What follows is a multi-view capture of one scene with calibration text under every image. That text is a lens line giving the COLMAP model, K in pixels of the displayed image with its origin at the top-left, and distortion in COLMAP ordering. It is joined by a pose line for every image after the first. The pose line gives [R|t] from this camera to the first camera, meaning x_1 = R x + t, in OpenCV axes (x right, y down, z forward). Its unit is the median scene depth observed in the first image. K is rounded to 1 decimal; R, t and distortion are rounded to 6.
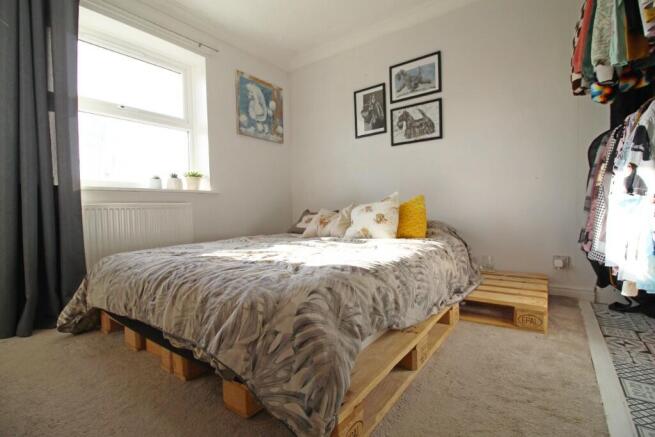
lens RADIAL K [[312.2, 0, 327.5], [0, 312.2, 218.5], [0, 0, 1]] dist [0.000002, -0.011536]
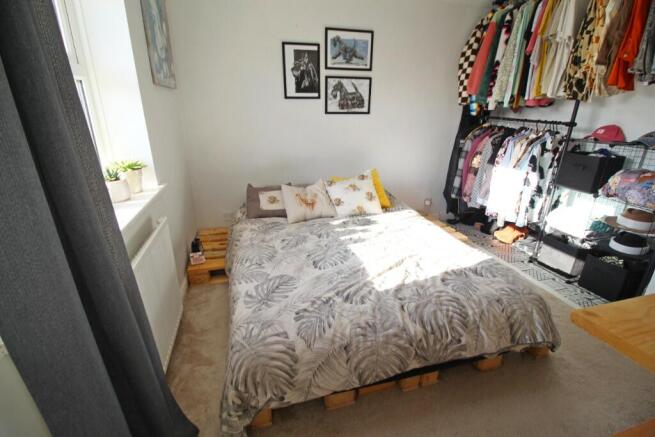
lens RADIAL K [[312.2, 0, 327.5], [0, 312.2, 218.5], [0, 0, 1]] dist [0.000002, -0.011536]
pose [[0.612401, -0.243279, 0.752183, -0.670185], [-0.004435, 0.950400, 0.310999, -0.229517], [-0.790535, -0.193792, 0.580947, 0.331084]]
